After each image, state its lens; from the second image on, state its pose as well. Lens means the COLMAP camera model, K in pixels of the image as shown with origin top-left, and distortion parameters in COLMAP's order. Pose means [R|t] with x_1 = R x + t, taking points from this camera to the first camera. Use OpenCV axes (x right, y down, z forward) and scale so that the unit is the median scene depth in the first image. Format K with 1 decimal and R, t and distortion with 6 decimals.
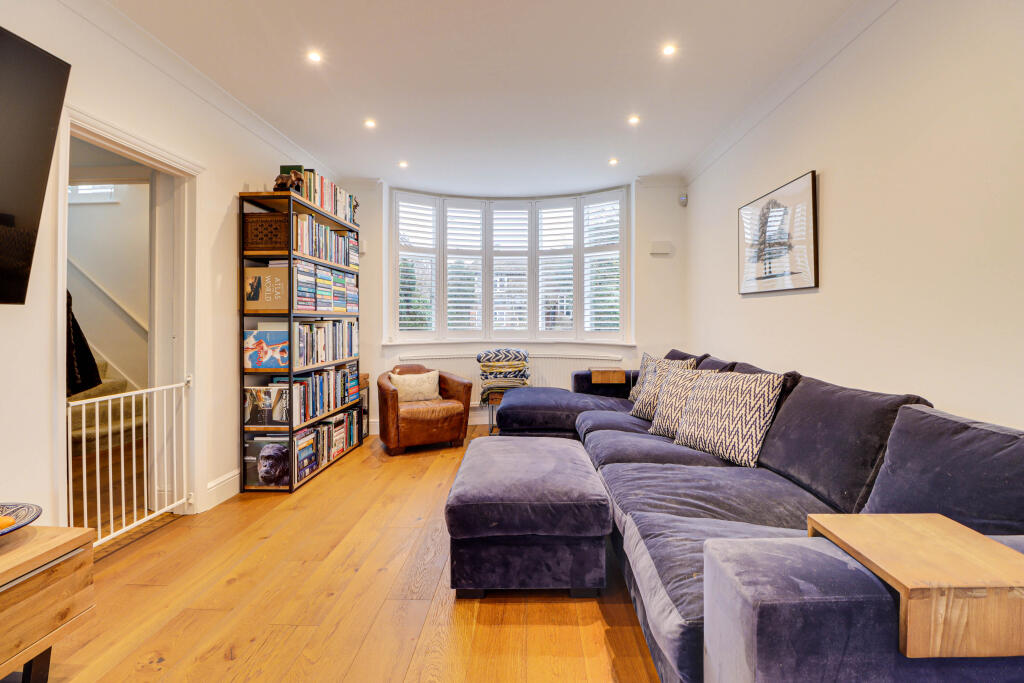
lens RADIAL K [[478.8, 0, 513.8], [0, 478.8, 320.8], [0, 0, 1]] dist [-0.005009, -0.001489]
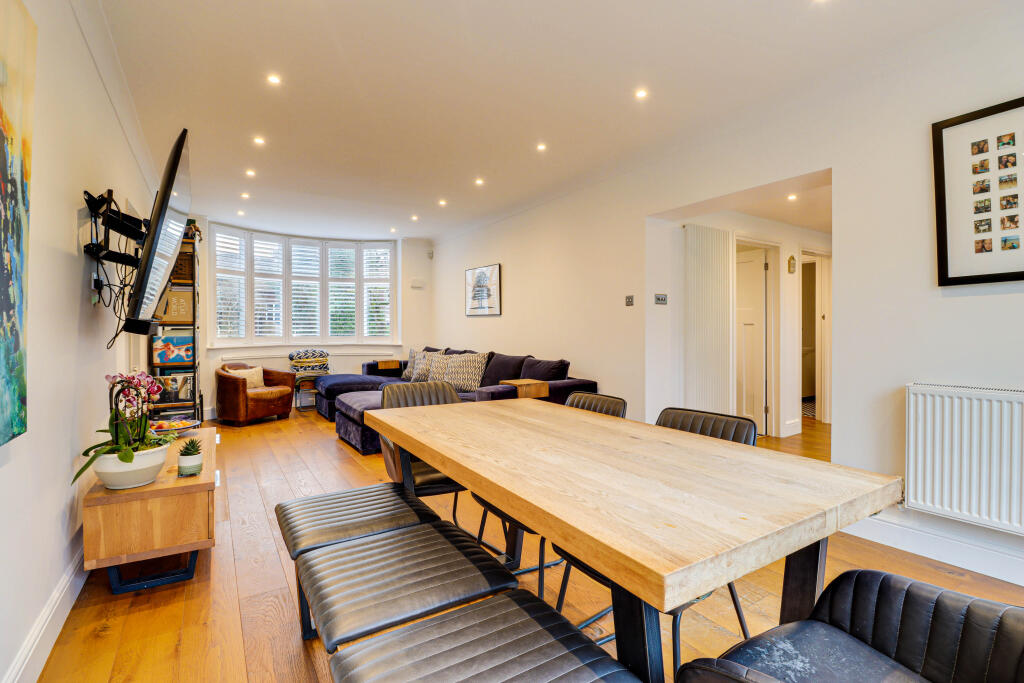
lens RADIAL K [[478.8, 0, 512.2], [0, 478.8, 338.5], [0, 0, 1]] dist [-0.005009, -0.001489]
pose [[0.829087, -0.010495, 0.559021, -0.372436], [-0.000042, 0.999823, 0.018834, 0.000845], [-0.559119, -0.015638, 0.828940, -0.577105]]
